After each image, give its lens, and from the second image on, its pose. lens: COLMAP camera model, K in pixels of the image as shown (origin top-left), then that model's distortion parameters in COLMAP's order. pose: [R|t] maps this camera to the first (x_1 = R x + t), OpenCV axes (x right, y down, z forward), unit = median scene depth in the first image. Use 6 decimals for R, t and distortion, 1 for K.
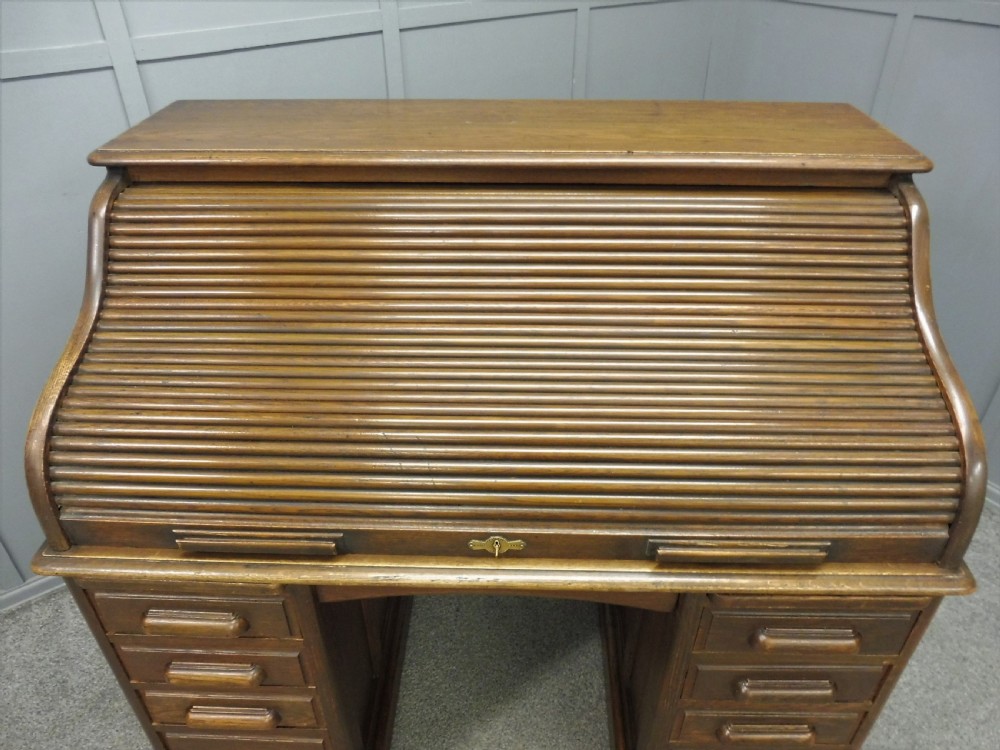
lens RADIAL K [[730.3, 0, 503.1], [0, 730.3, 379.2], [0, 0, 1]] dist [-0.043172, 0.017238]
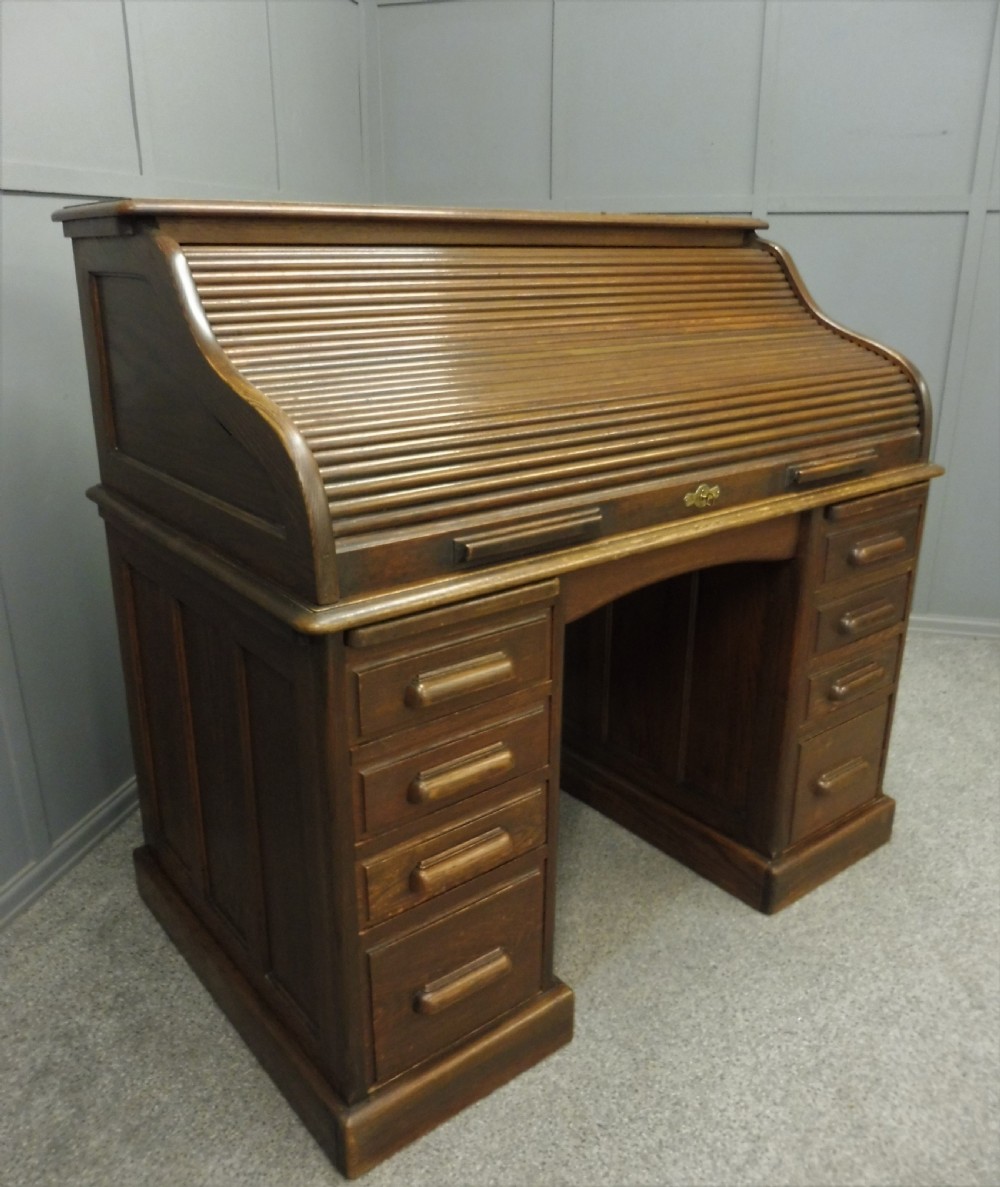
lens RADIAL K [[975.4, 0, 492.1], [0, 975.4, 595.7], [0, 0, 1]] dist [-0.036765, -0.011717]
pose [[0.768363, -0.209738, 0.604672, -1.013731], [0.362277, 0.921381, -0.140757, 0.400909], [-0.527611, 0.327211, 0.783938, 0.078197]]
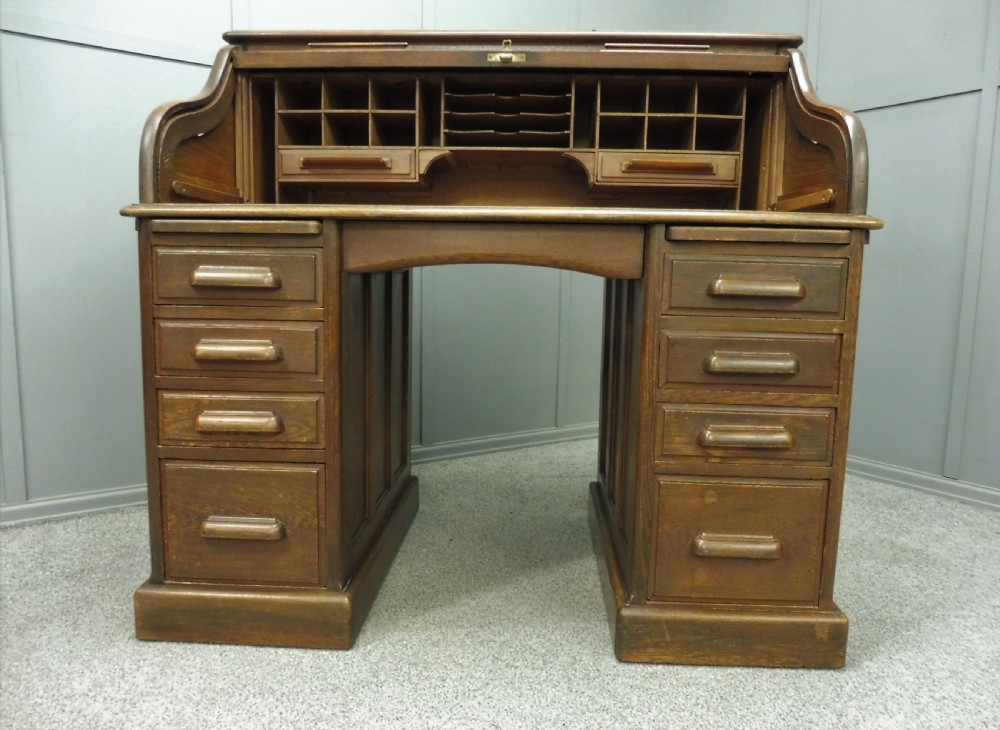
lens RADIAL K [[731.5, 0, 503.4], [0, 731.5, 359.7], [0, 0, 1]] dist [-0.053611, 0.028903]
pose [[0.999627, 0.024334, -0.012390, 0.026148], [-0.027304, 0.884942, -0.464899, 0.953246], [-0.000349, 0.465064, 0.885277, 0.012330]]
